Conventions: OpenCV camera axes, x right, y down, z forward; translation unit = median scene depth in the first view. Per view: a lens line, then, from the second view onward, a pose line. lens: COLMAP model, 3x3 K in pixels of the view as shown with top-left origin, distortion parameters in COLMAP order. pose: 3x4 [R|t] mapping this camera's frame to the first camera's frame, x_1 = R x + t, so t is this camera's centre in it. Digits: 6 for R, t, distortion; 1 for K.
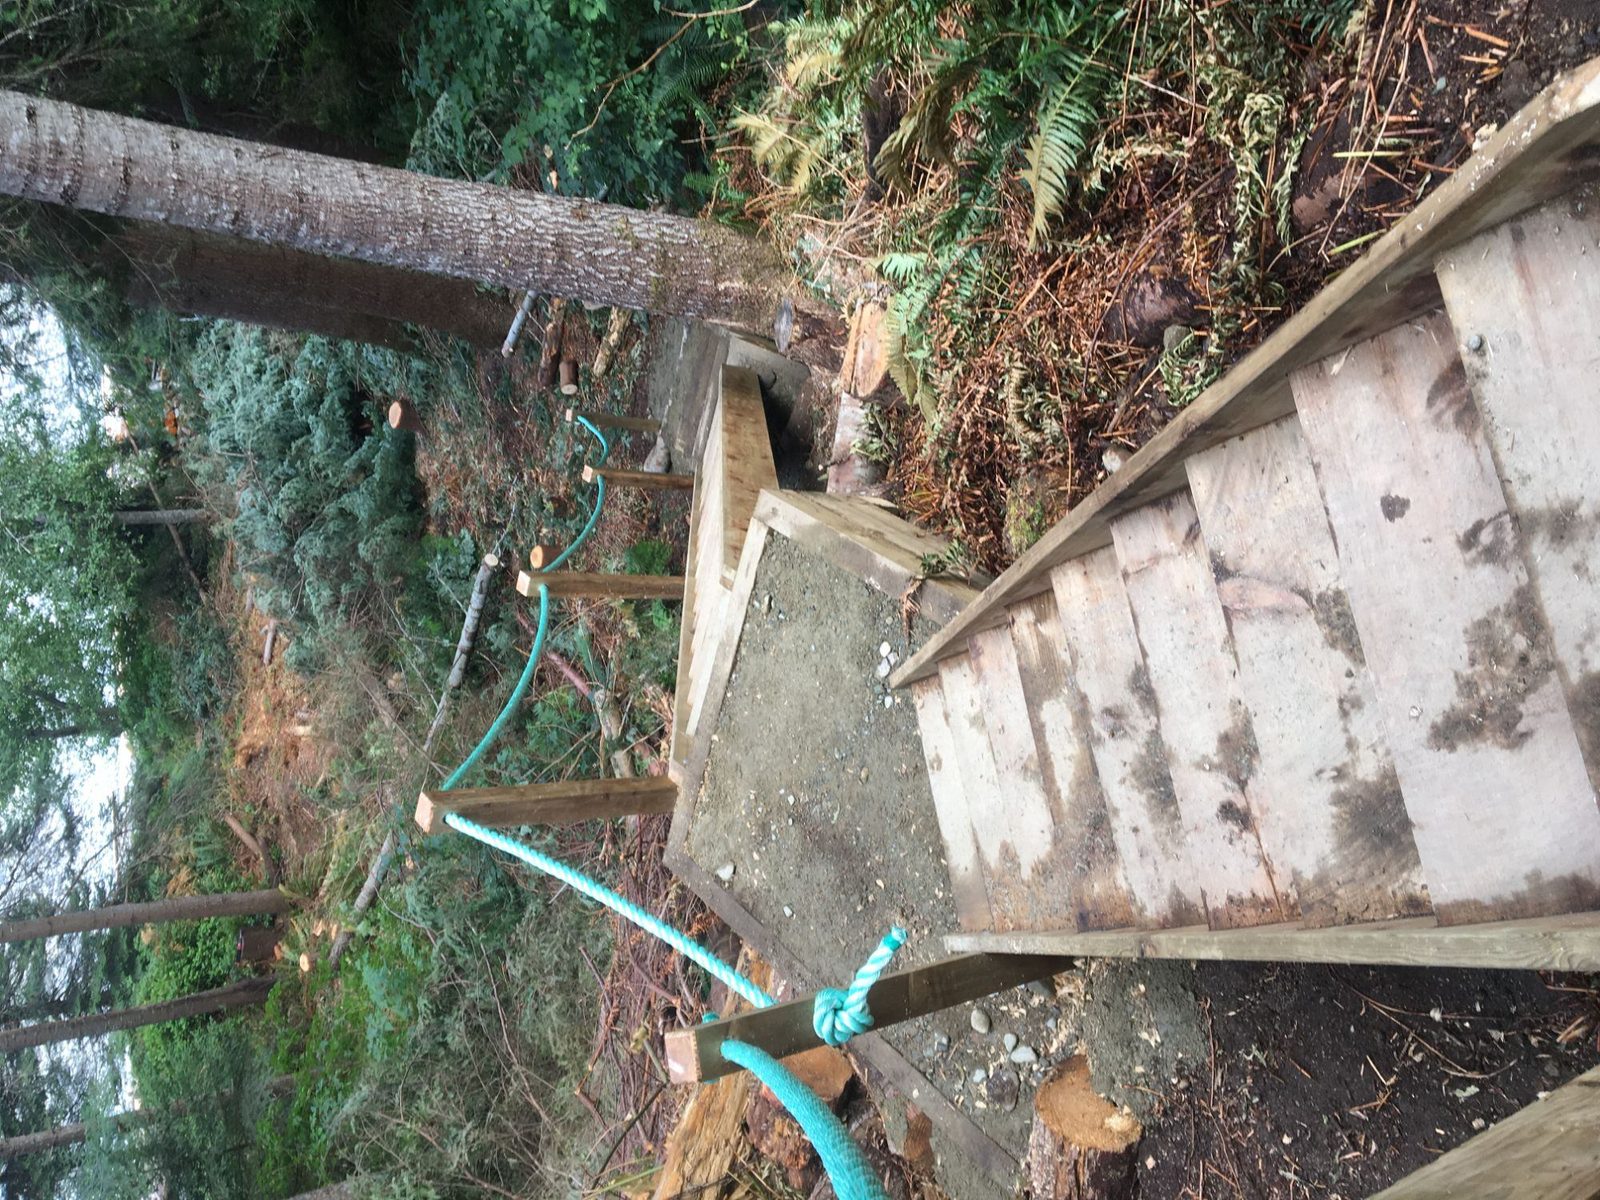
lens RADIAL K [[1373.3, 0, 800.9], [0, 1373.3, 590.5], [0, 0, 1]] dist [0.110249, -0.160305]
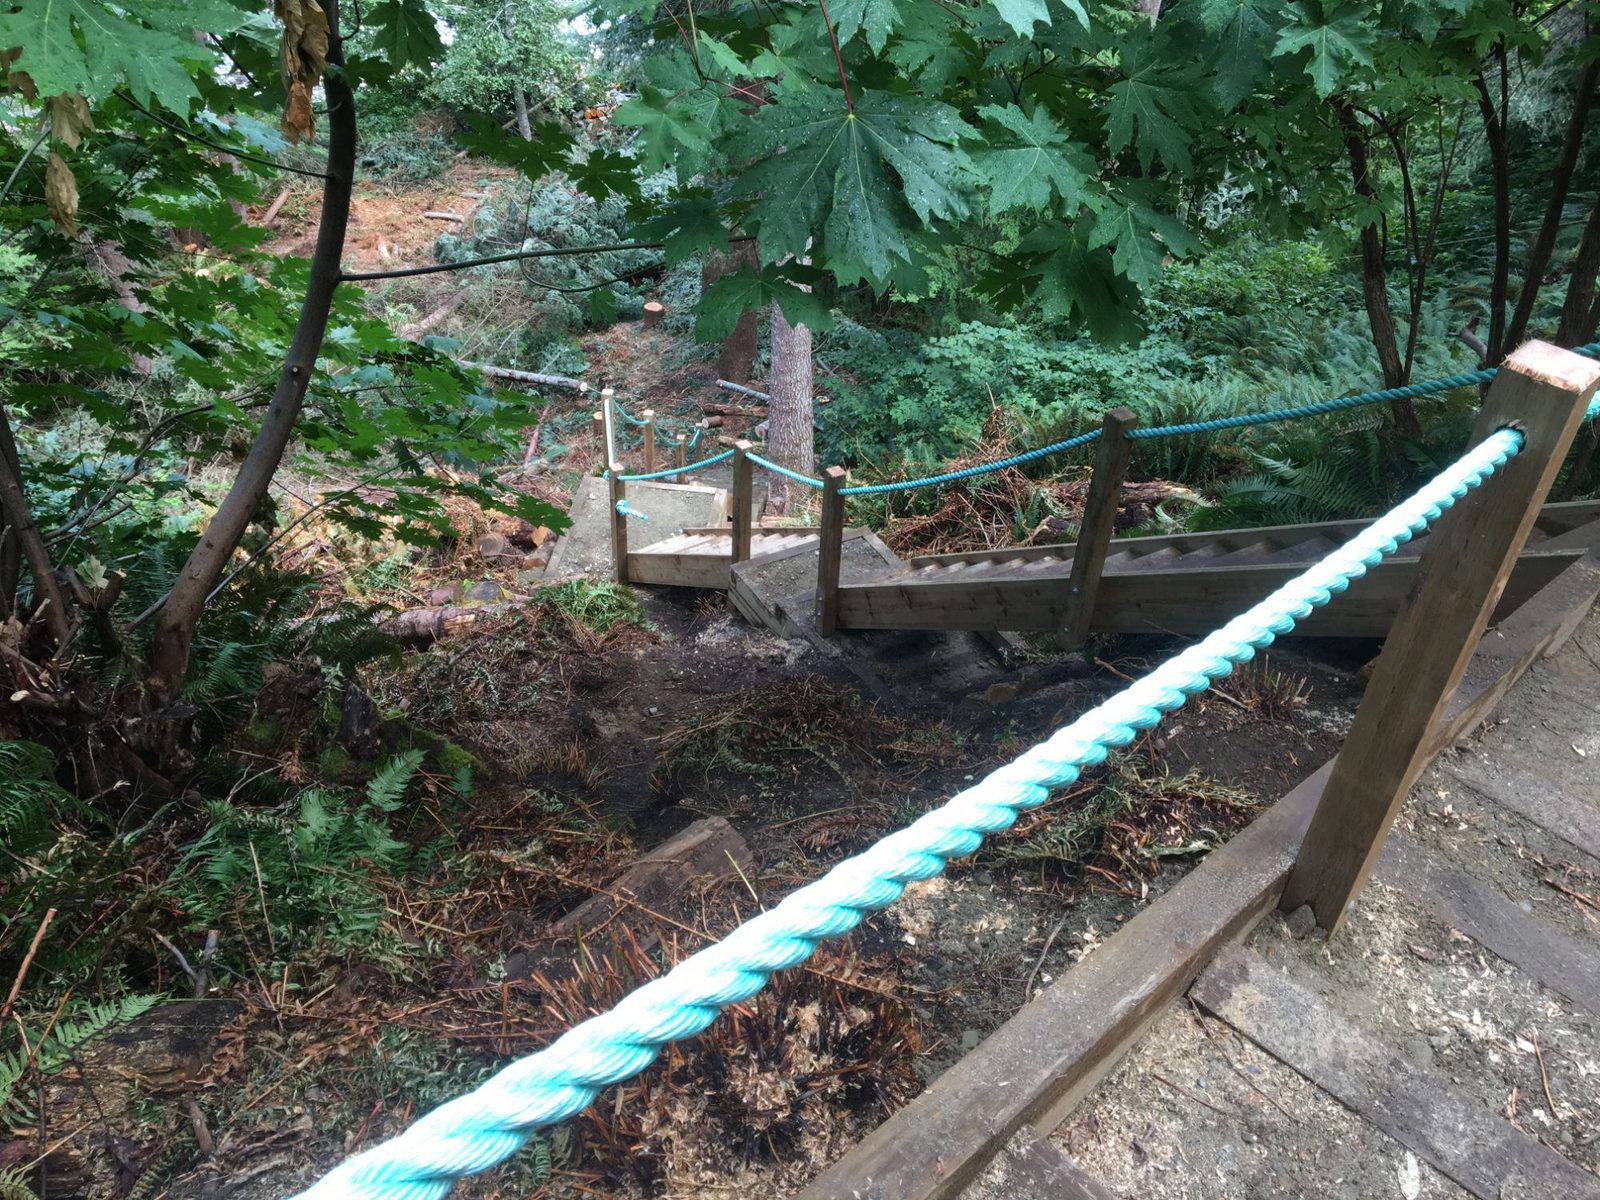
lens RADIAL K [[1373.3, 0, 800.9], [0, 1373.3, 590.5], [0, 0, 1]] dist [0.110249, -0.160305]
pose [[0.163124, 0.986185, -0.028811, 0.076797], [-0.960152, 0.151966, -0.234553, 0.129140], [-0.226934, 0.065925, 0.971676, -0.490787]]
